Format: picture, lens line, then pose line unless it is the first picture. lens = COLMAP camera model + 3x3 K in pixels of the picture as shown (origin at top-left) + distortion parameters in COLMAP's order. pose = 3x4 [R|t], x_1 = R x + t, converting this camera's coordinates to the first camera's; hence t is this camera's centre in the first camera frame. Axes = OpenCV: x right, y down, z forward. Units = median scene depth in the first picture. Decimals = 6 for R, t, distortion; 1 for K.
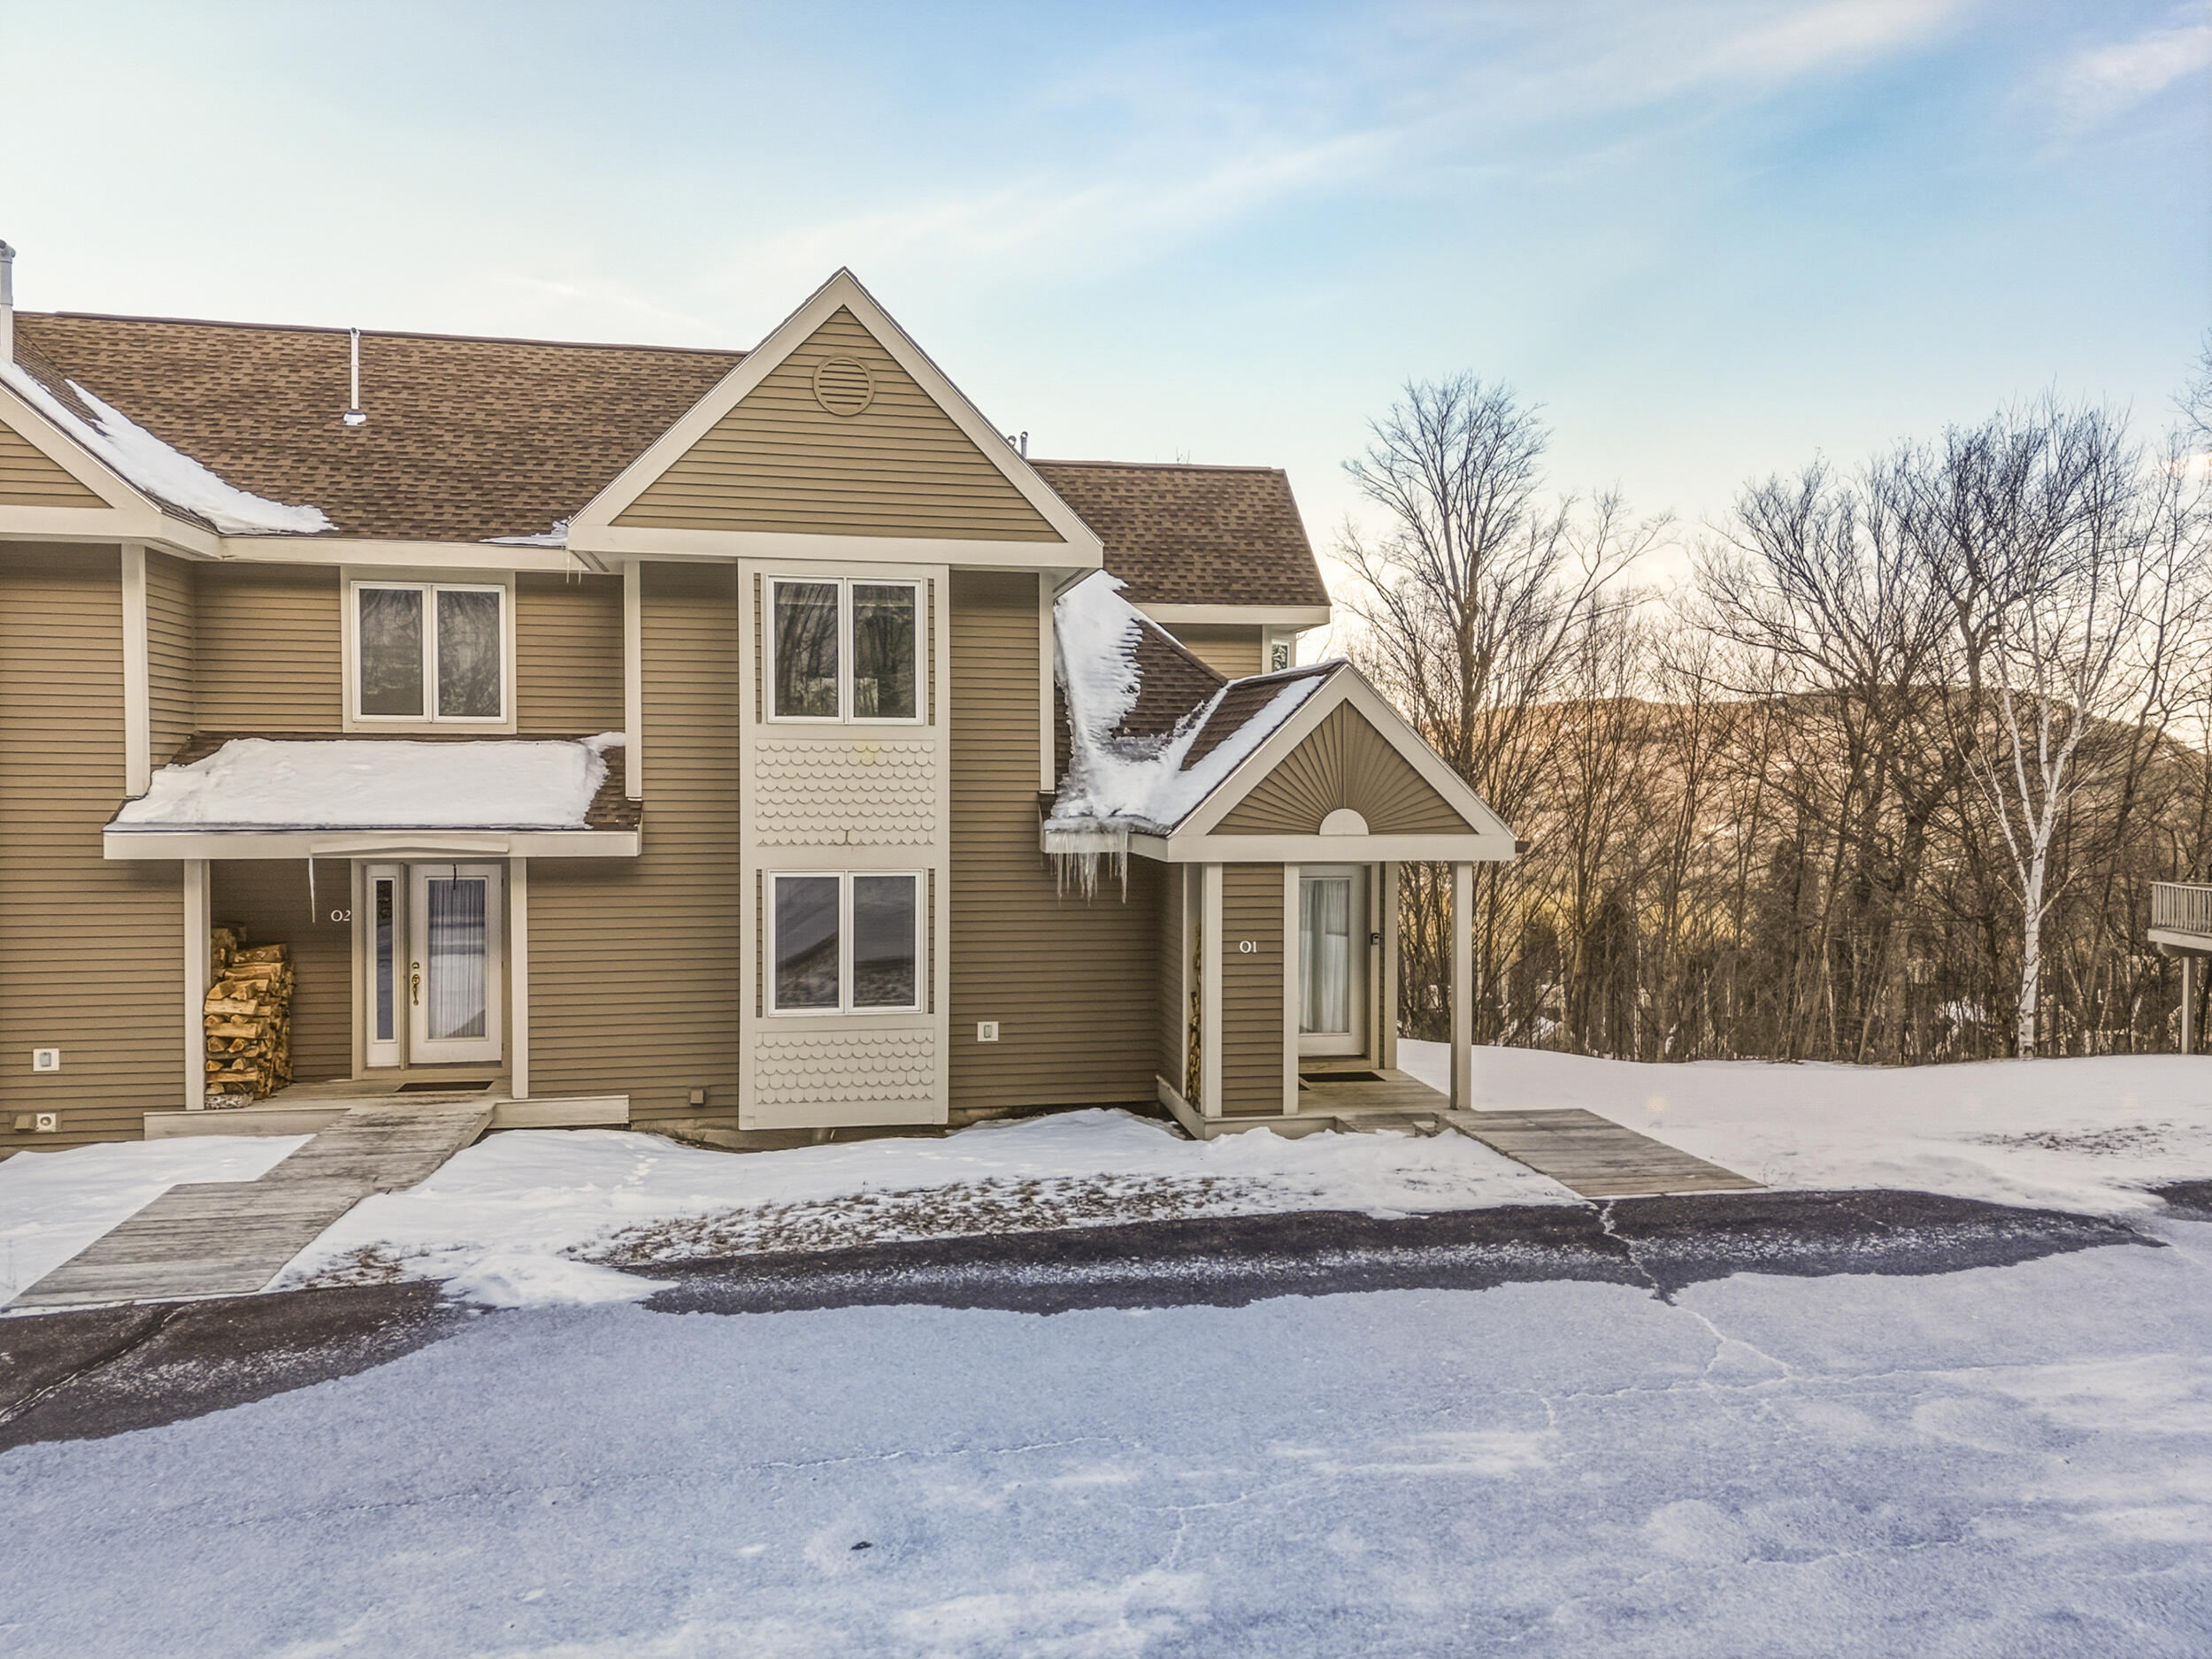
lens RADIAL K [[1619.6, 0, 1107.1], [0, 1619.6, 822.4], [0, 0, 1]] dist [0.080029, -0.073148]
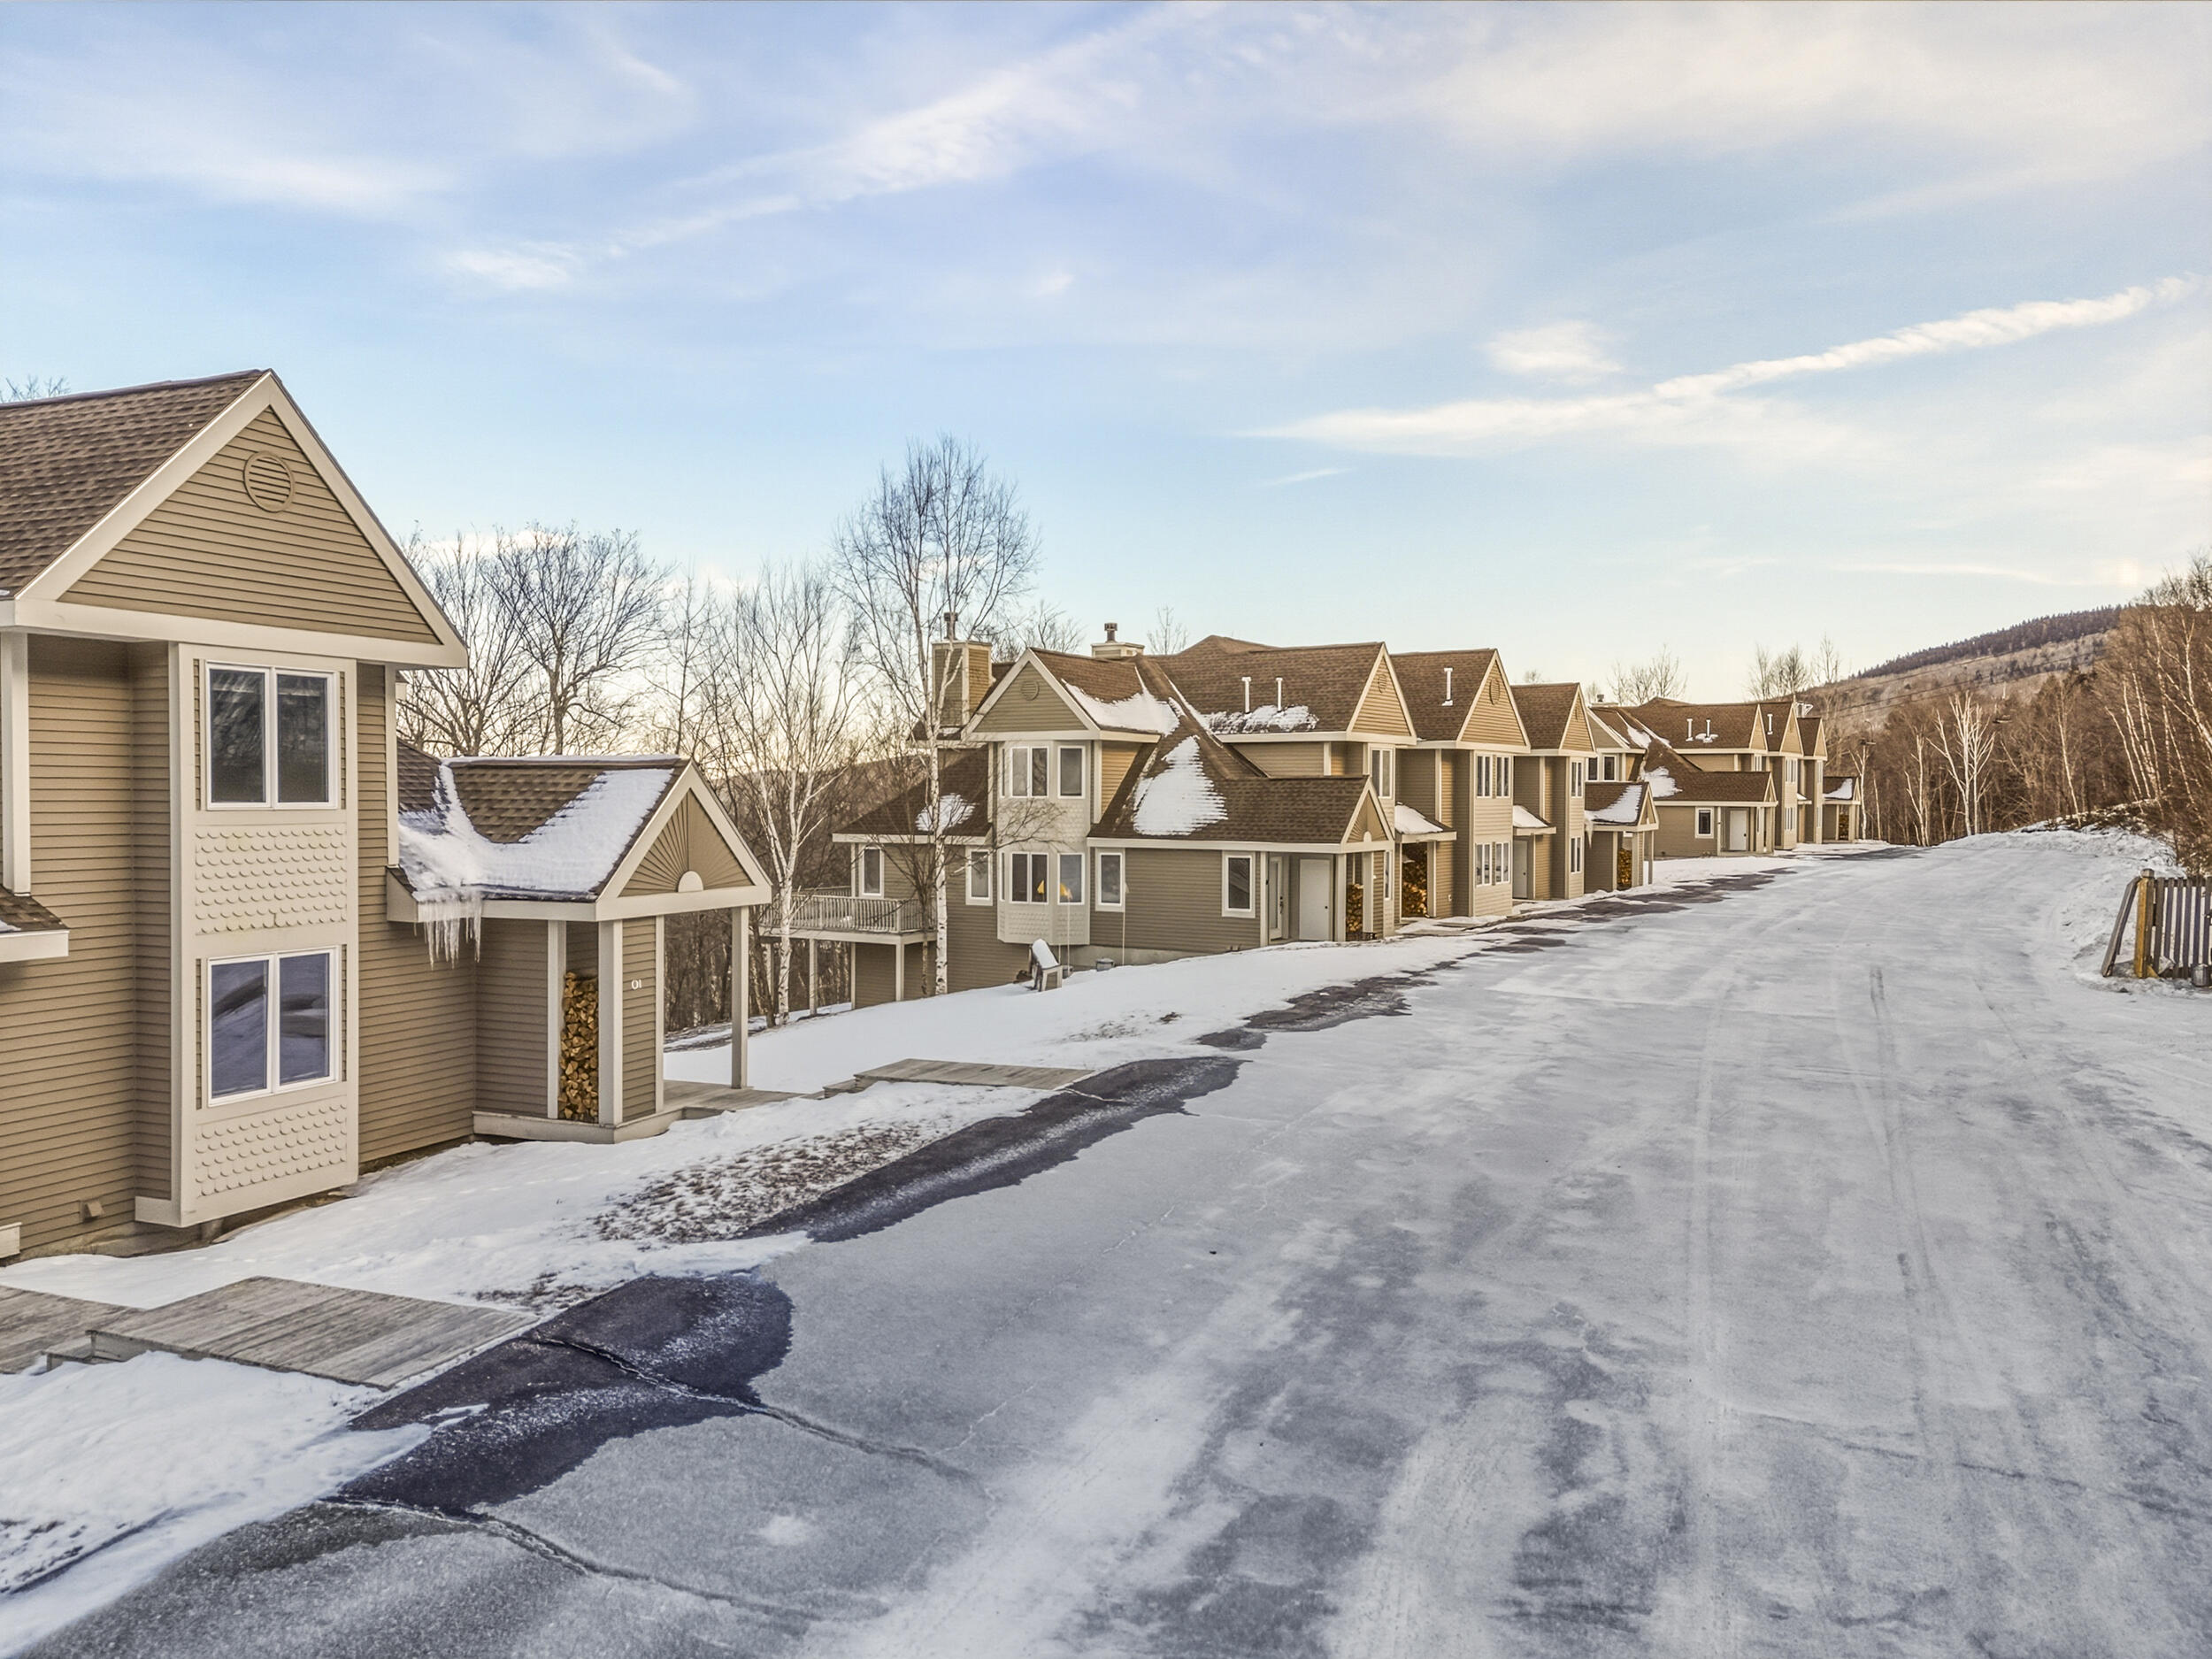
lens RADIAL K [[1619.6, 0, 1107.1], [0, 1619.6, 822.4], [0, 0, 1]] dist [0.080029, -0.073148]
pose [[0.551430, -0.017472, 0.834038, -0.735891], [0.027391, 0.999621, 0.002831, -0.040876], [-0.833771, 0.021284, 0.551700, -0.009201]]
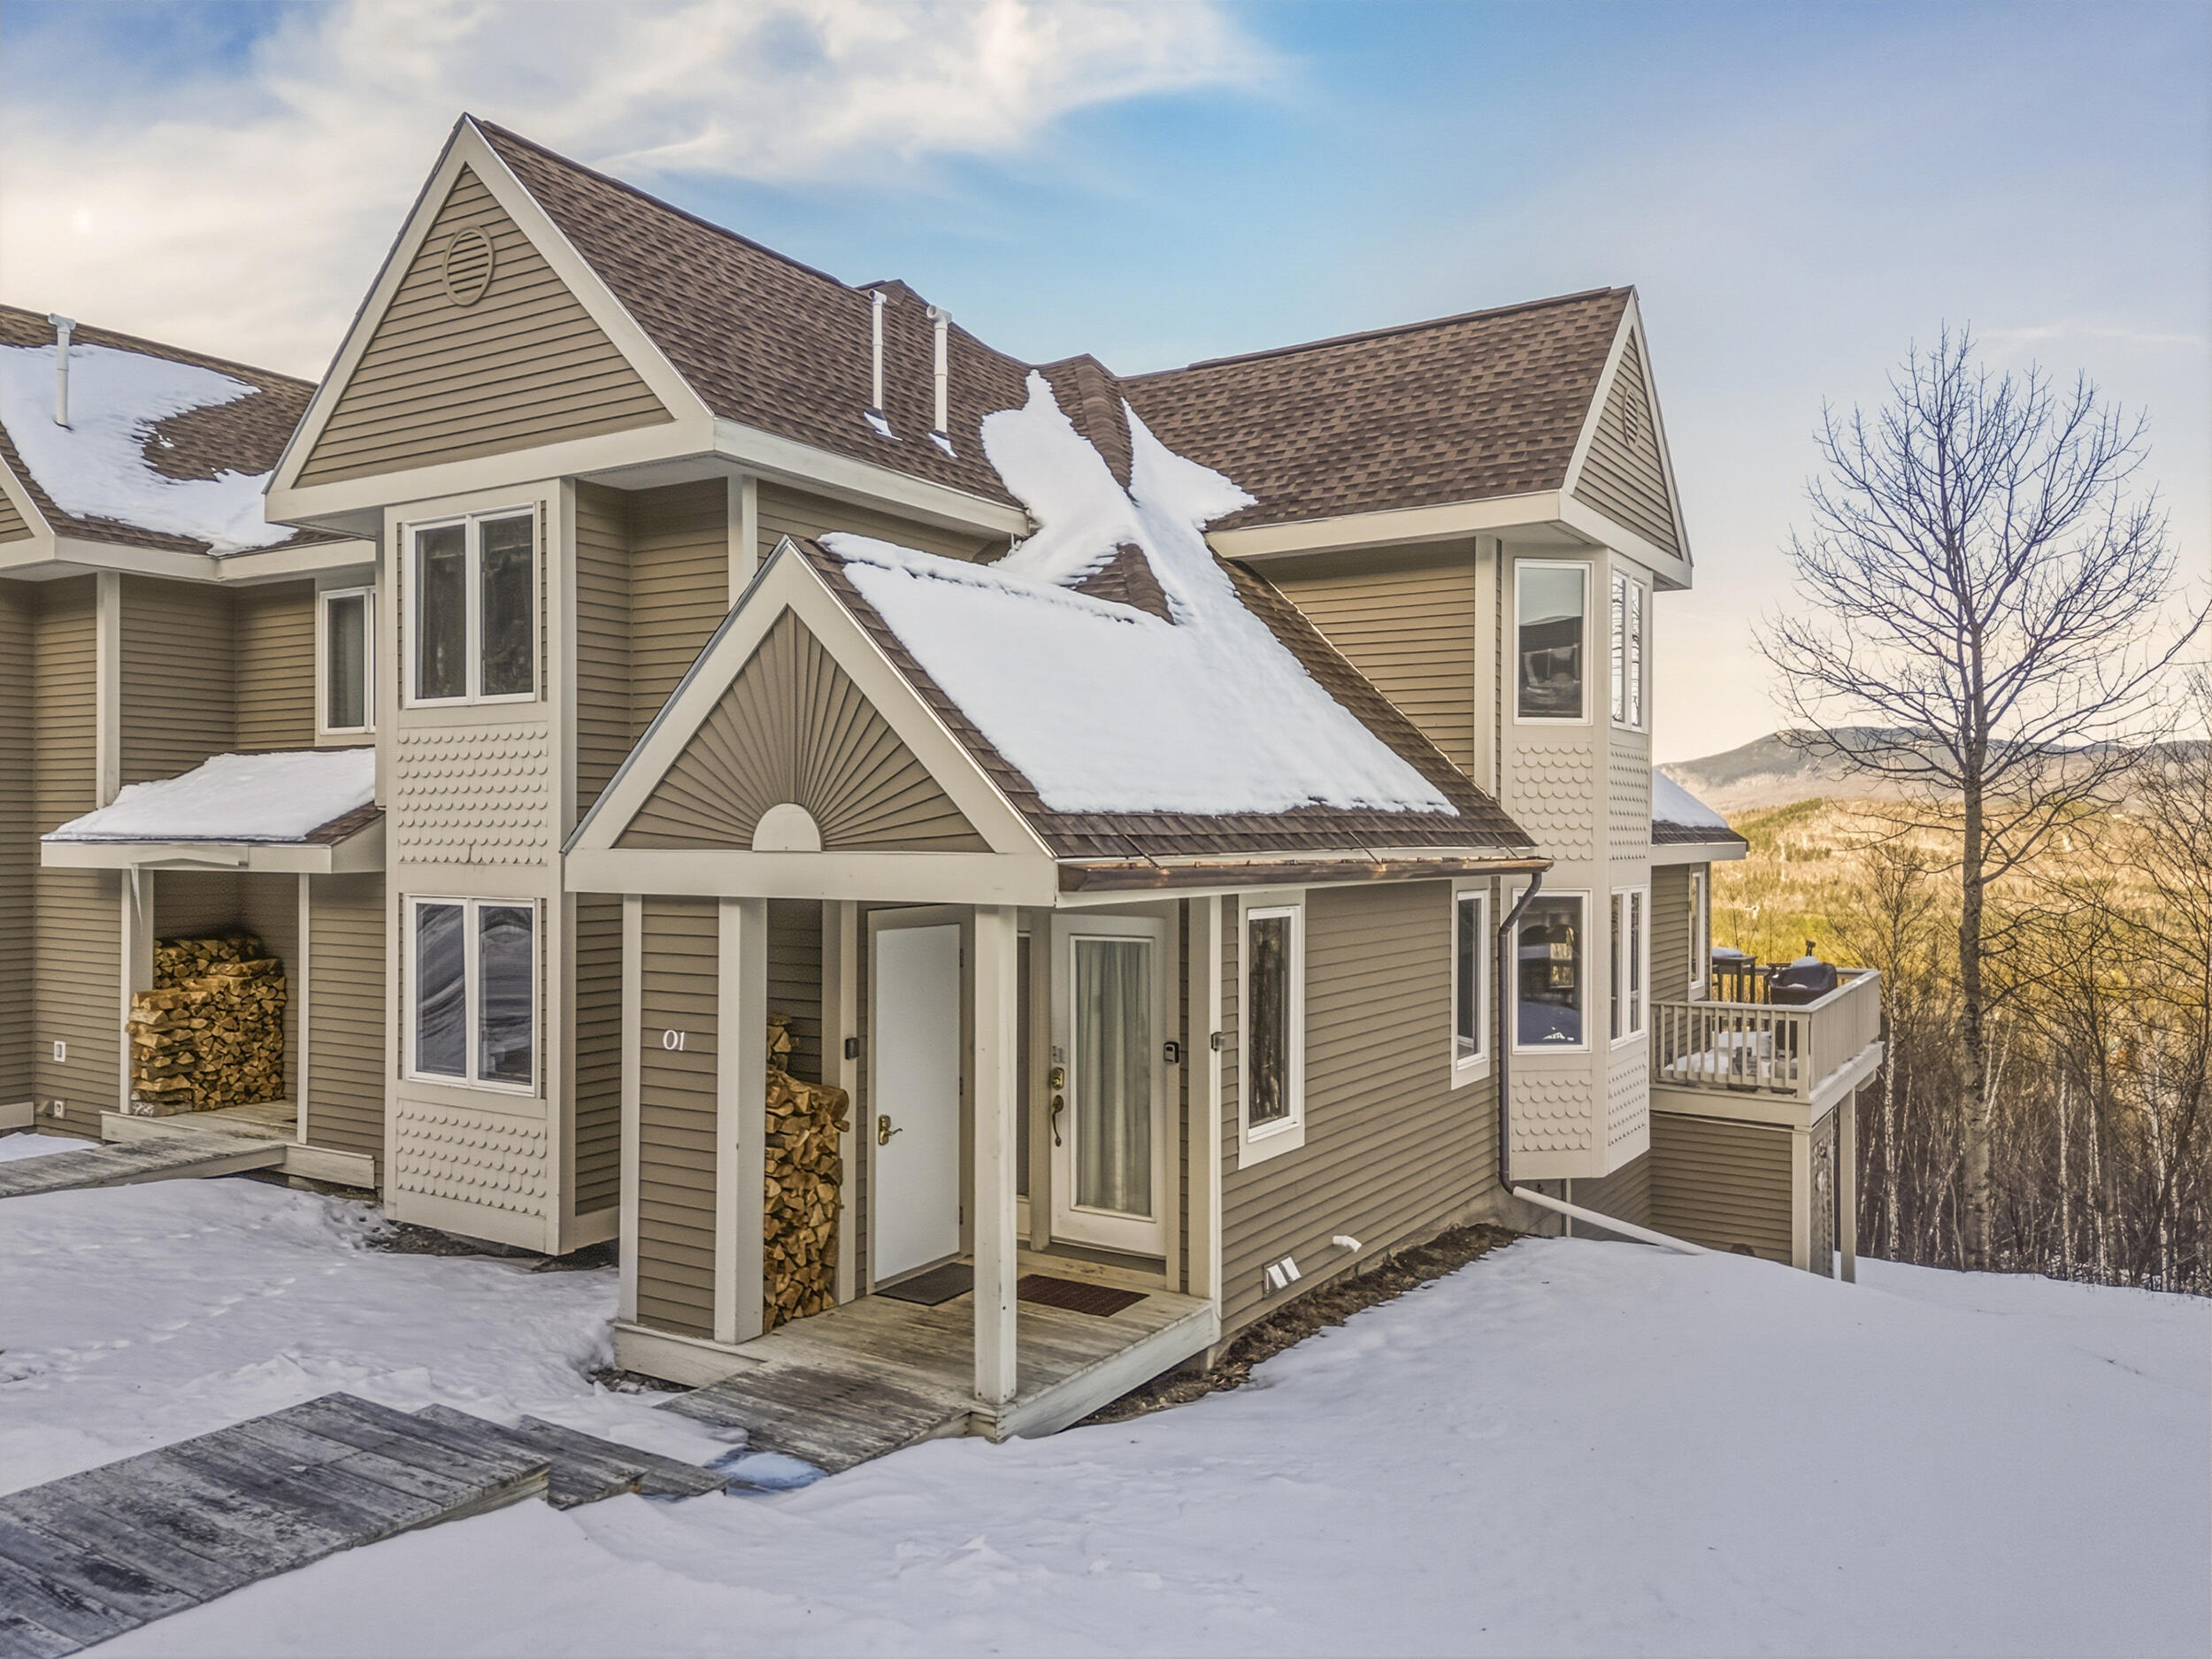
lens RADIAL K [[1622.5, 0, 1109.9], [0, 1622.5, 826.2], [0, 0, 1]] dist [0.040410, -0.003200]
pose [[0.734510, -0.005186, -0.678578, 0.581772], [-0.020127, 0.999364, -0.029423, 0.012924], [0.678299, 0.035269, 0.733939, 0.642025]]
